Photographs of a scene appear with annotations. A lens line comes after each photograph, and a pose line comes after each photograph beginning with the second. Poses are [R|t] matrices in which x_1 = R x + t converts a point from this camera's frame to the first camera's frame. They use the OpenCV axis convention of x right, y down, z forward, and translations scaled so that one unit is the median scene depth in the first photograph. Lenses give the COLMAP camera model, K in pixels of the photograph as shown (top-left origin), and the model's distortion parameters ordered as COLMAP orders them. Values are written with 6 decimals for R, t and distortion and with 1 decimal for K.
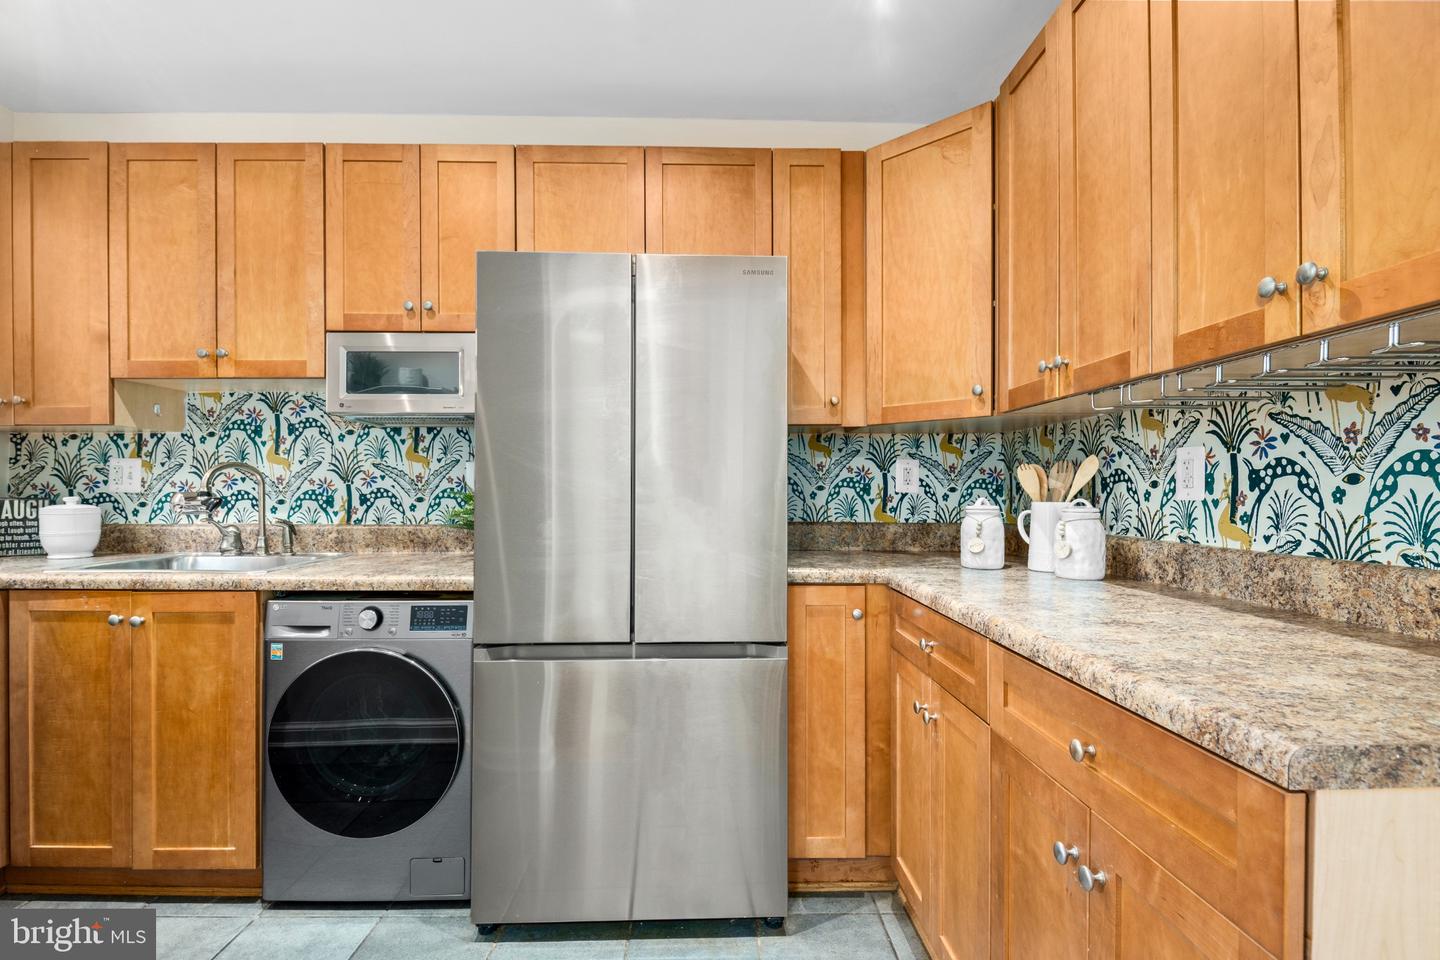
lens RADIAL K [[649.4, 0, 716.2], [0, 649.4, 489.5], [0, 0, 1]] dist [0.014649, -0.013901]
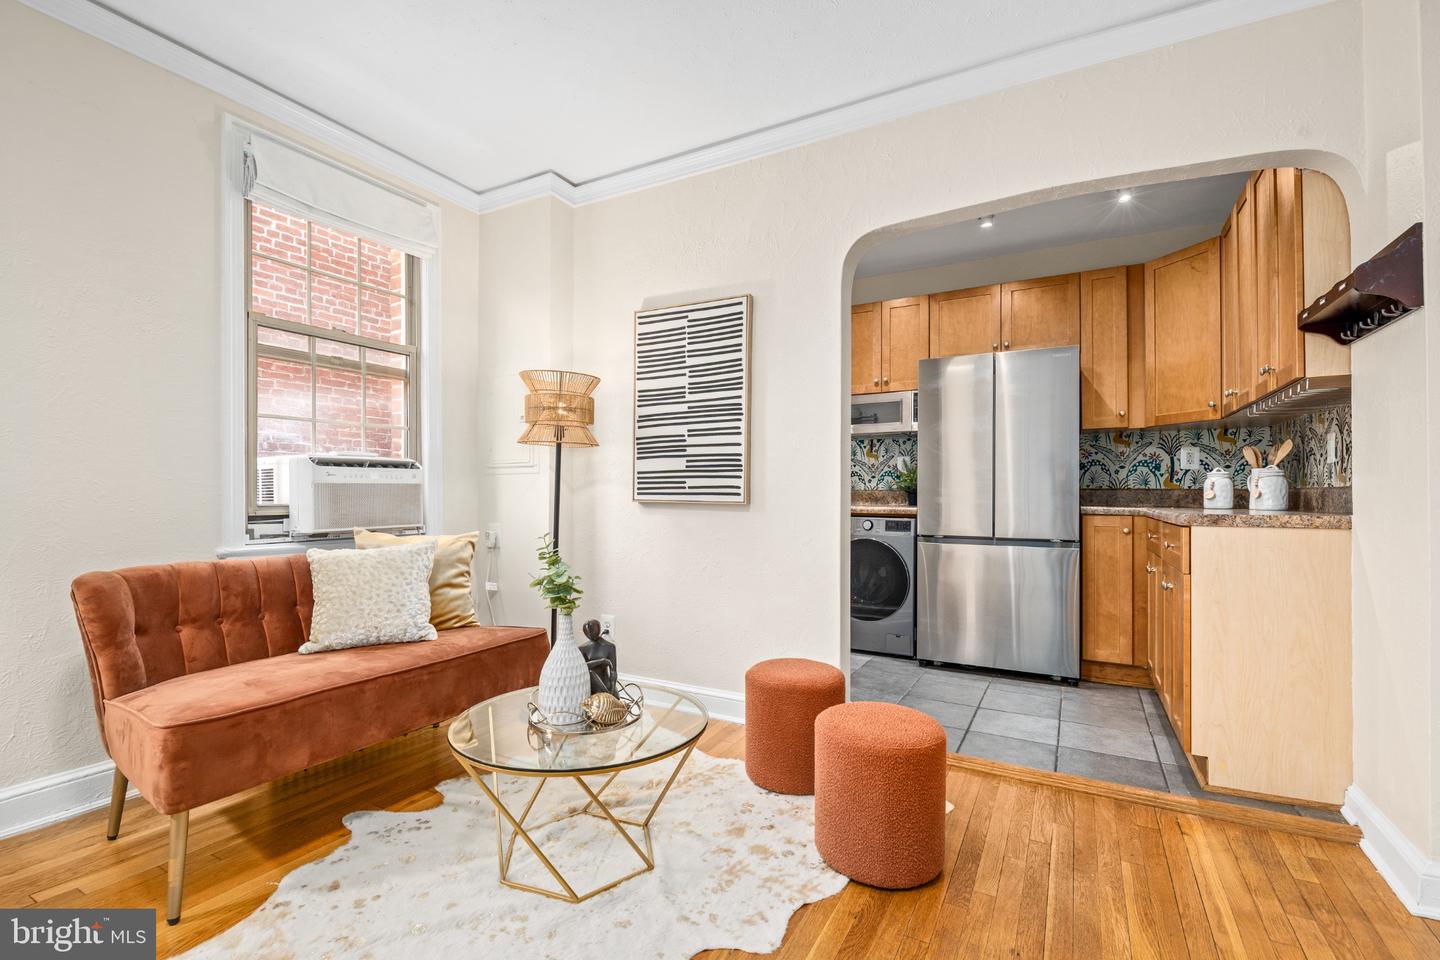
lens RADIAL K [[649.4, 0, 716.2], [0, 649.4, 489.5], [0, 0, 1]] dist [0.014649, -0.013901]
pose [[0.863369, -0.001912, -0.504570, 0.110207], [-0.002637, 0.999962, -0.008300, 0.069749], [0.504566, 0.008496, 0.863331, -0.888934]]
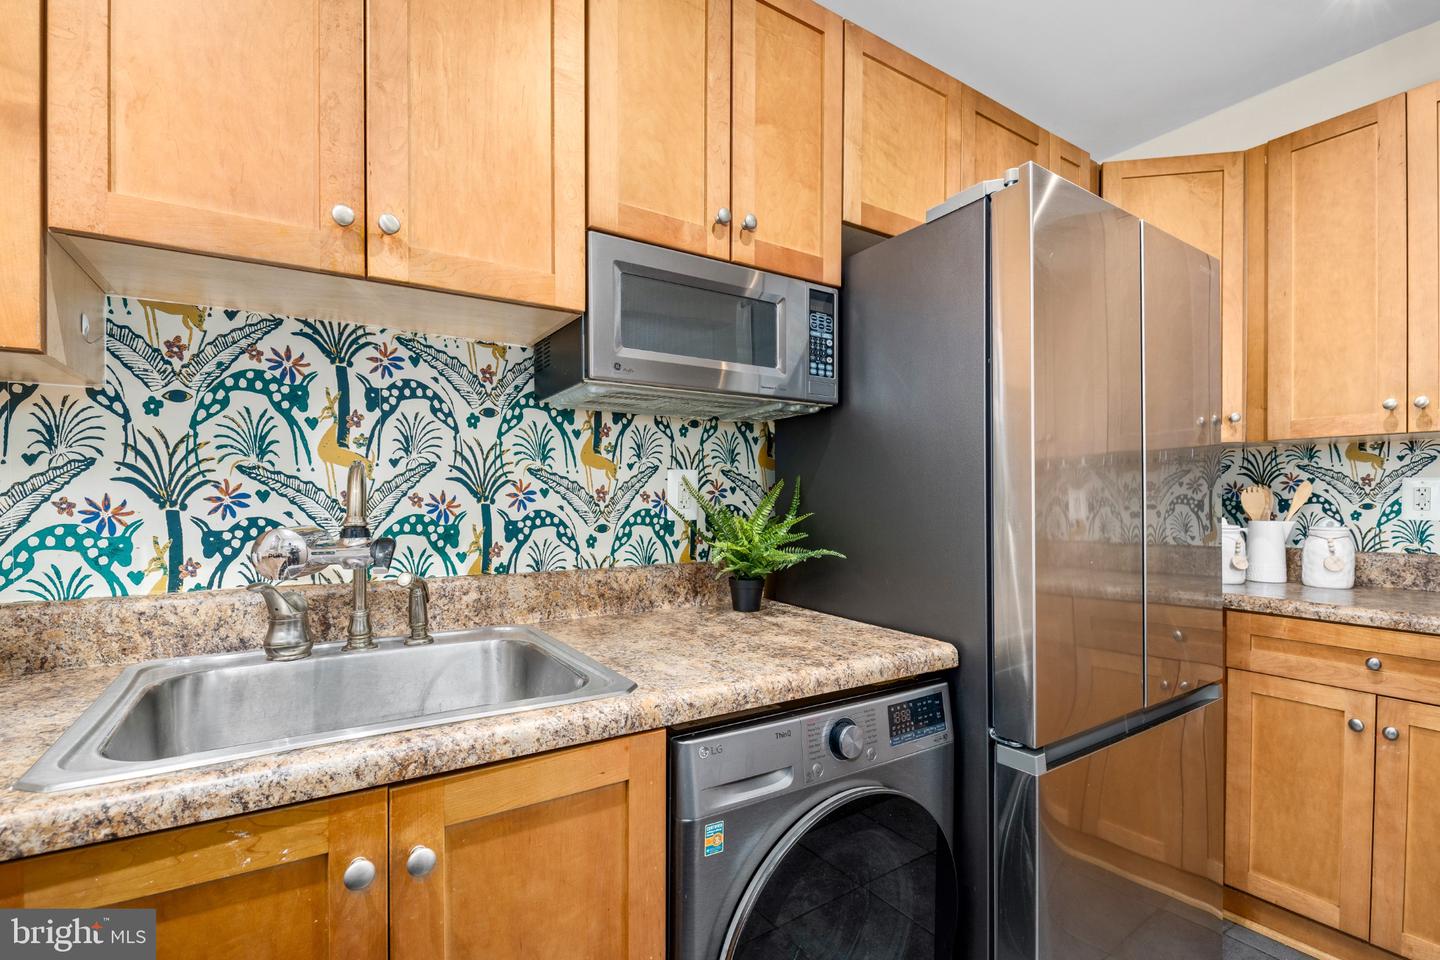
lens RADIAL K [[653.5, 0, 715.9], [0, 653.5, 497.5], [0, 0, 1]] dist [0.017205, -0.014778]
pose [[0.849129, 0.000833, 0.528185, -0.699925], [-0.001306, 0.999999, 0.000523, -0.014515], [-0.528184, -0.001134, 0.849129, 0.415600]]
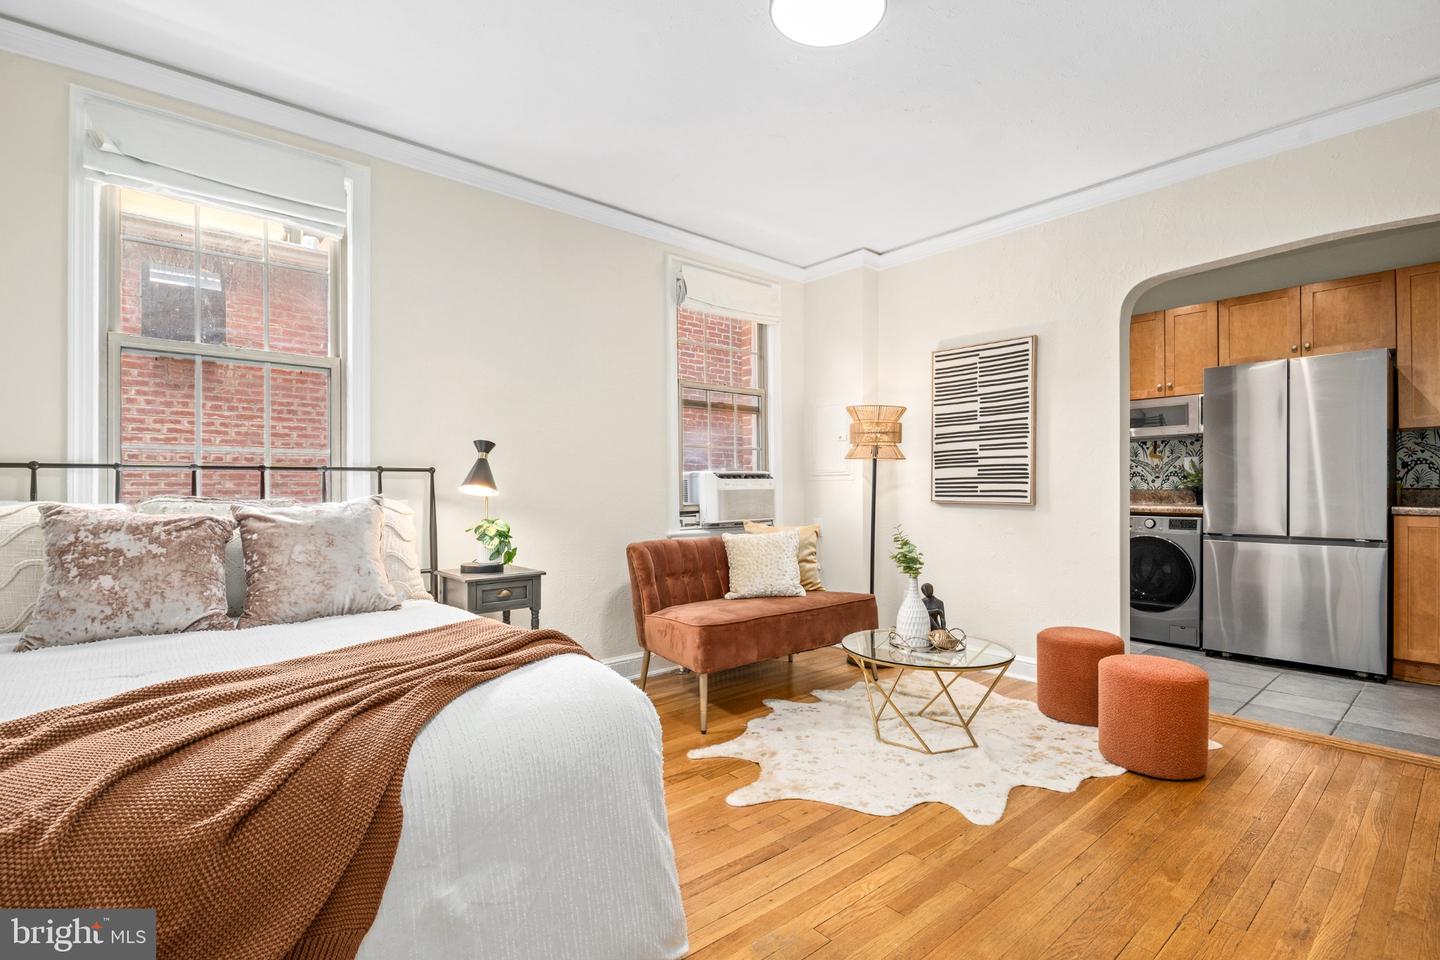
lens RADIAL K [[674.1, 0, 715.4], [0, 674.1, 488.2], [0, 0, 1]] dist [0.017149, -0.014747]
pose [[0.635665, -0.003303, -0.771958, 0.283216], [0.002213, 0.999995, -0.002457, 0.051869], [0.771962, -0.000146, 0.635669, -1.360302]]
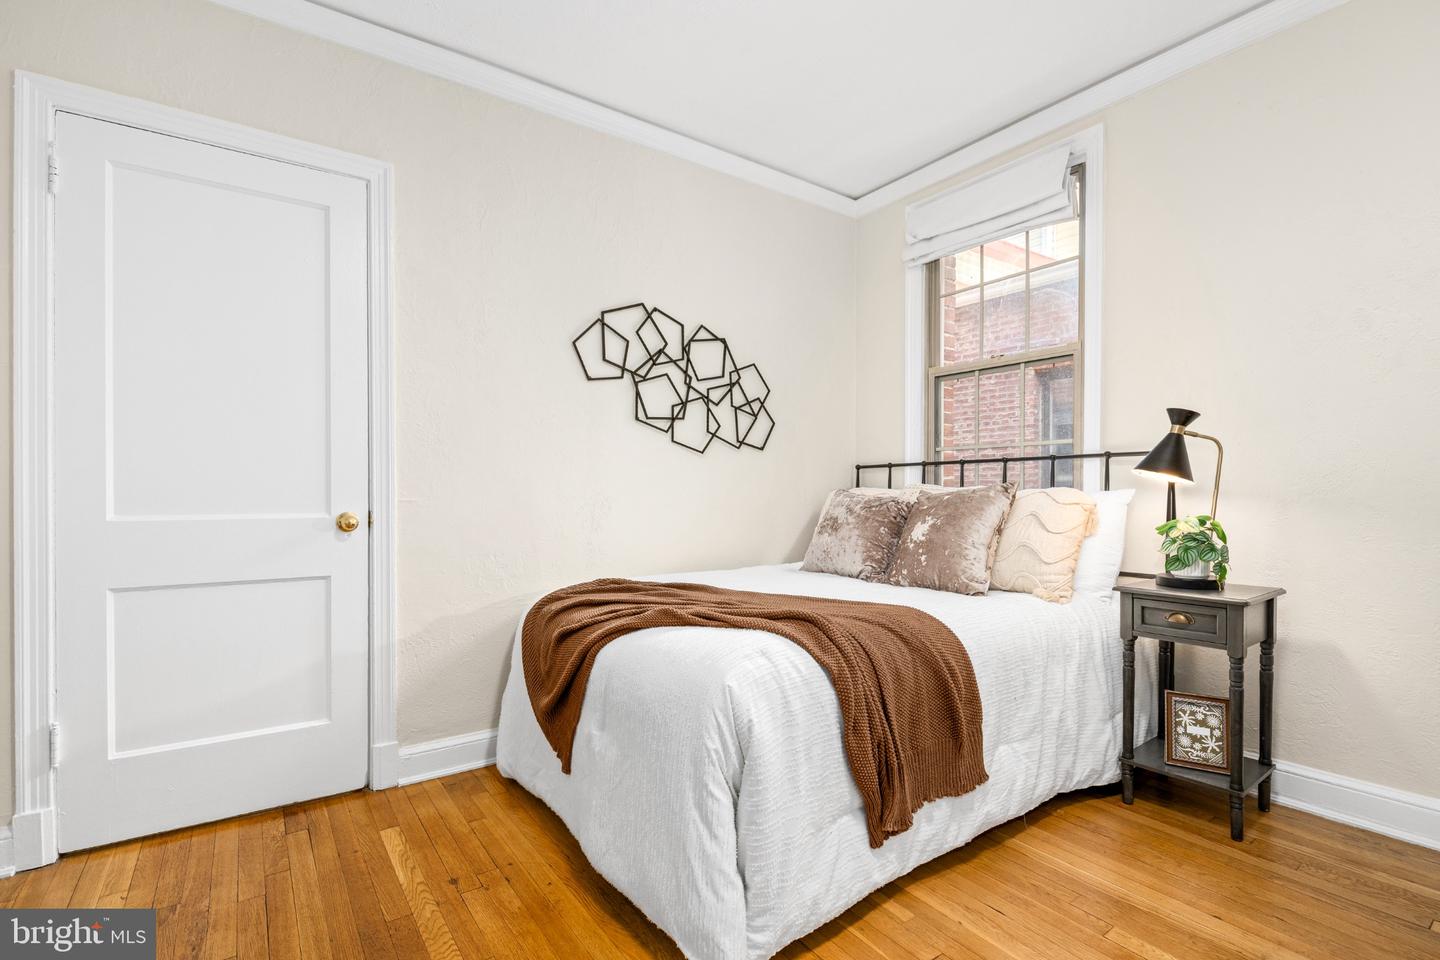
lens RADIAL K [[659.9, 0, 712.8], [0, 659.9, 499.8], [0, 0, 1]] dist [0.013409, -0.011966]
pose [[-0.829973, 0.006274, -0.557769, 0.087040], [0.000228, 0.999940, 0.010907, 0.073402], [0.557804, 0.008925, -0.829925, -0.534900]]
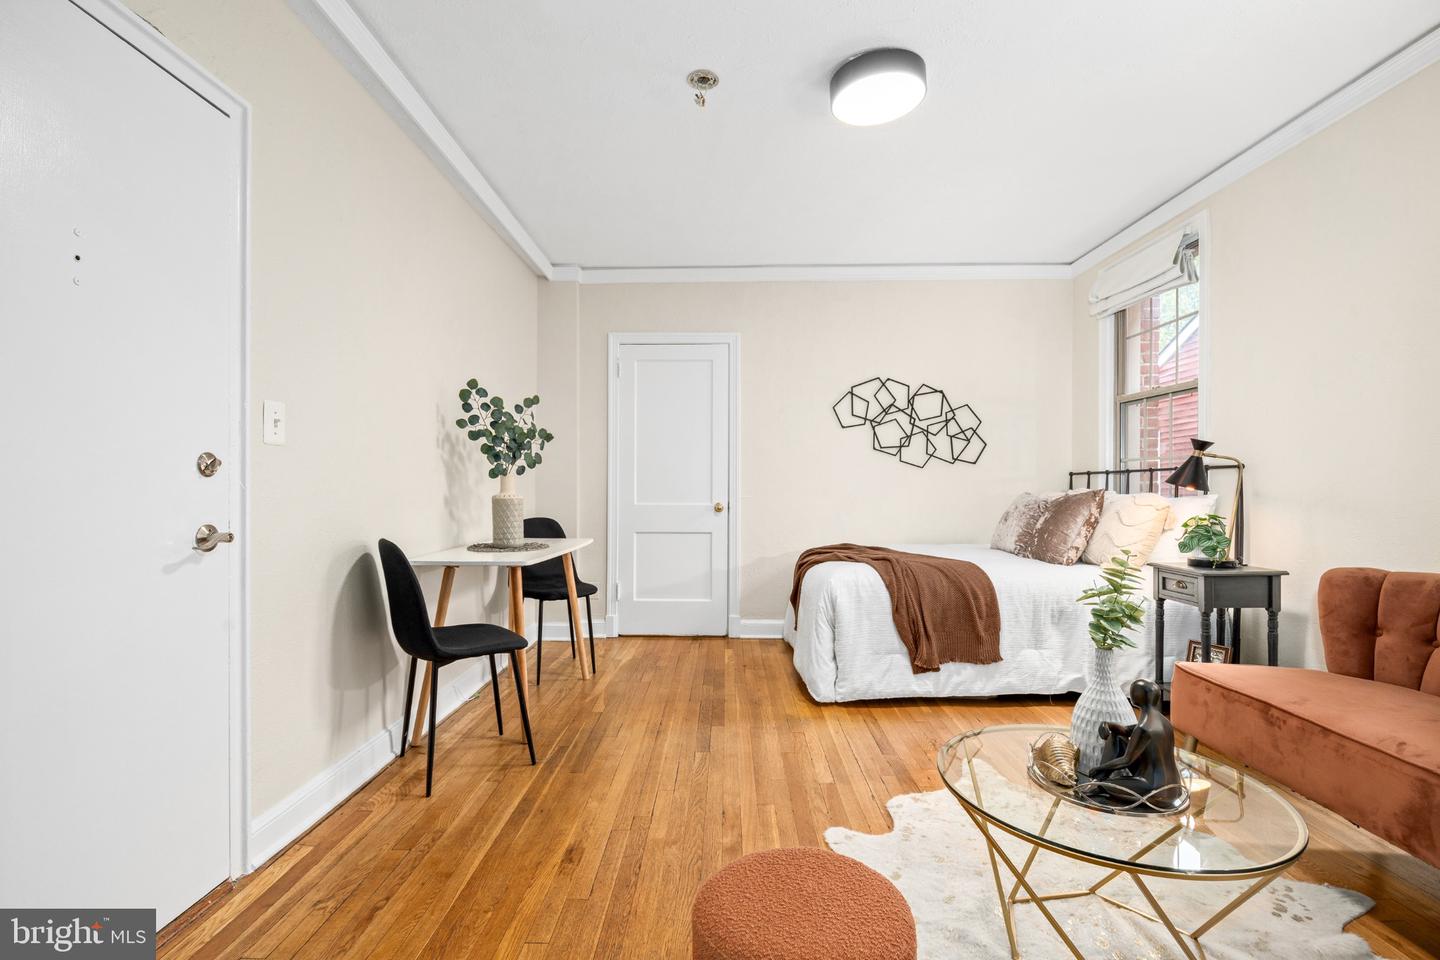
lens RADIAL K [[649.4, 0, 716.2], [0, 649.4, 489.5], [0, 0, 1]] dist [0.014649, -0.013901]
pose [[-0.999229, -0.000796, 0.039256, -0.070158], [-0.000614, 0.999989, 0.004632, 0.052999], [-0.039260, 0.004604, -0.999218, 0.315258]]
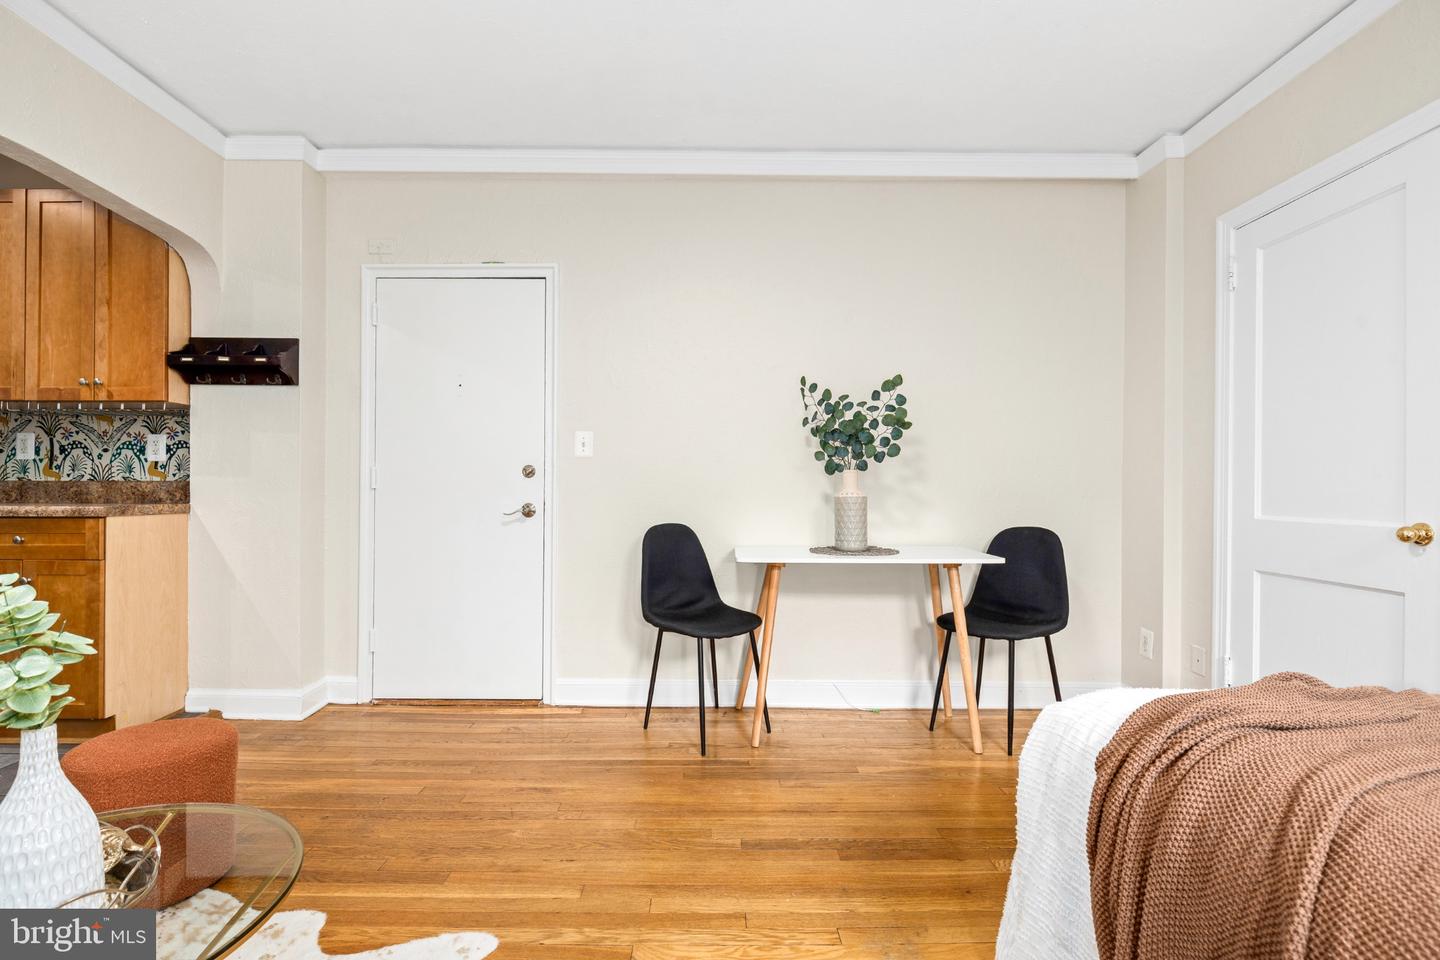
lens RADIAL K [[653.8, 0, 708.0], [0, 653.8, 485.9], [0, 0, 1]] dist [0.018581, -0.014190]
pose [[0.020095, 0.004281, 0.999789, -0.805959], [-0.003895, 0.999984, -0.004204, 0.063478], [-0.999790, -0.003809, 0.020111, -0.738076]]
